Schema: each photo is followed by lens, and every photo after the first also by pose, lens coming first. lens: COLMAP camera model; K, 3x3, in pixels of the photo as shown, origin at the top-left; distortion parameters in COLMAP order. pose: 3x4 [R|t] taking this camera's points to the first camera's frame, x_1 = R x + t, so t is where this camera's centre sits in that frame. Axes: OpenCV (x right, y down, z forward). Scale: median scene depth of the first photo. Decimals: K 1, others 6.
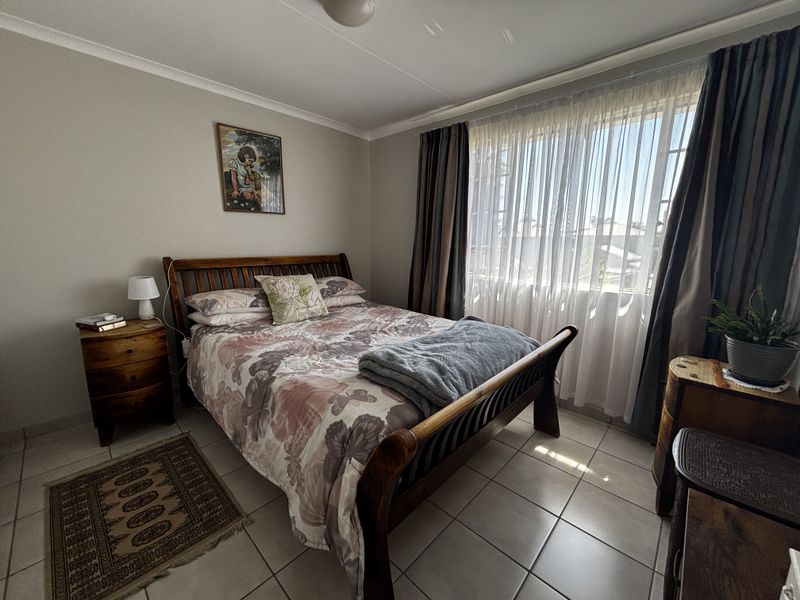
lens RADIAL K [[323.0, 0, 395.2], [0, 323.0, 302.1], [0, 0, 1]] dist [0.000948, 0.000142]
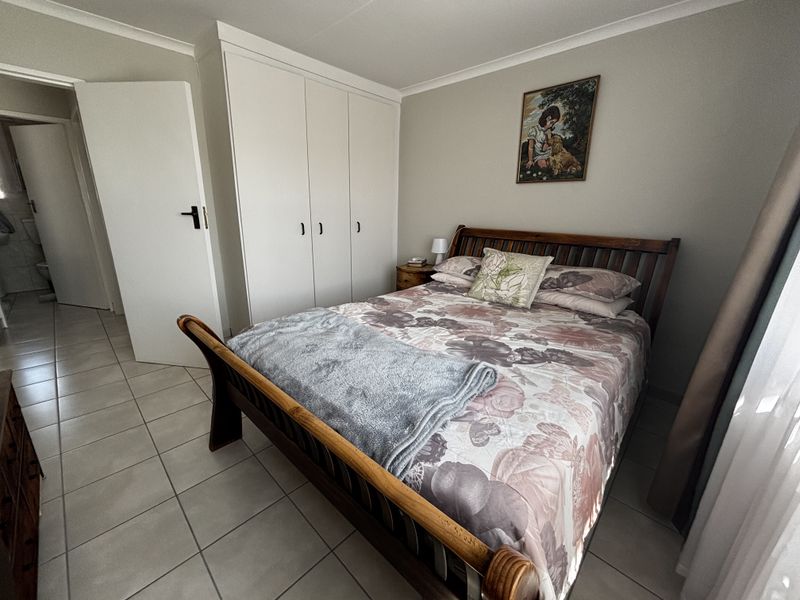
lens RADIAL K [[323.0, 0, 395.4], [0, 323.0, 294.2], [0, 0, 1]] dist [0.000948, 0.000142]
pose [[0.011355, 0.239417, -0.970850, 0.528766], [-0.225652, 0.946482, 0.230768, -0.103206], [0.974142, 0.216454, 0.064772, 0.643500]]
